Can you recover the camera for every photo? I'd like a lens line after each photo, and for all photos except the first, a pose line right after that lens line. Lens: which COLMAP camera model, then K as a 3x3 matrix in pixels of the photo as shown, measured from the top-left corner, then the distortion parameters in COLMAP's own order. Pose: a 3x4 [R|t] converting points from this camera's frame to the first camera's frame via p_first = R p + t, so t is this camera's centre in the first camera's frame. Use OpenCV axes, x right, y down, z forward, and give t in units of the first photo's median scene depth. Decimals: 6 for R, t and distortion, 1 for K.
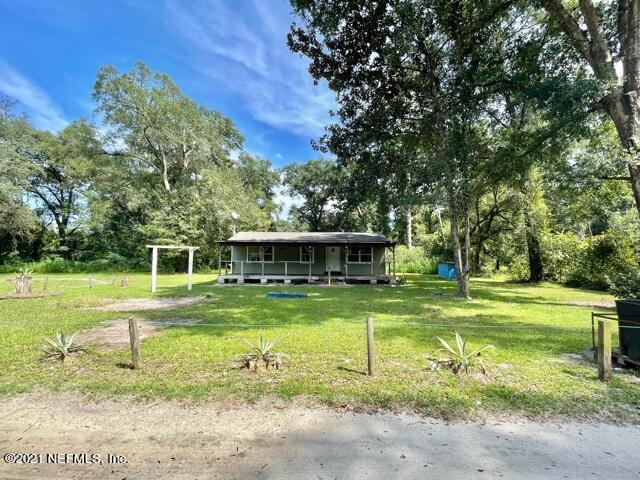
lens RADIAL K [[300.3, 0, 325.5], [0, 300.3, 242.6], [0, 0, 1]] dist [-0.017642, -0.000060]
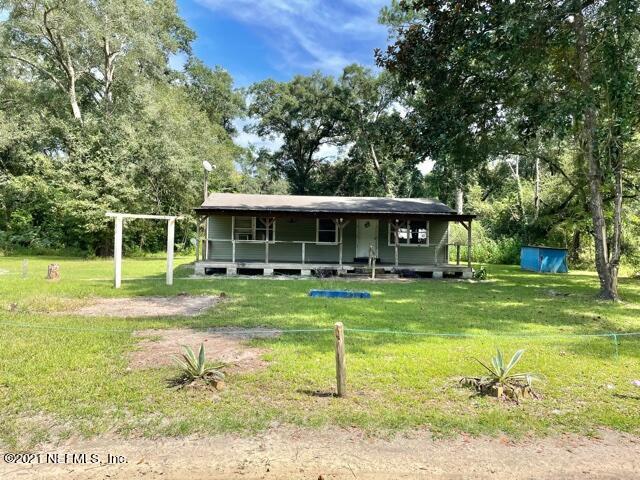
lens RADIAL K [[482.0, 0, 320.0], [0, 482.0, 240.0], [0, 0, 1]] dist [0.048569, -0.005090]
pose [[0.998125, 0.014774, 0.059393, -0.107948], [-0.018277, 0.998098, 0.058870, -0.000914], [-0.058410, -0.059845, 0.996497, -0.014925]]
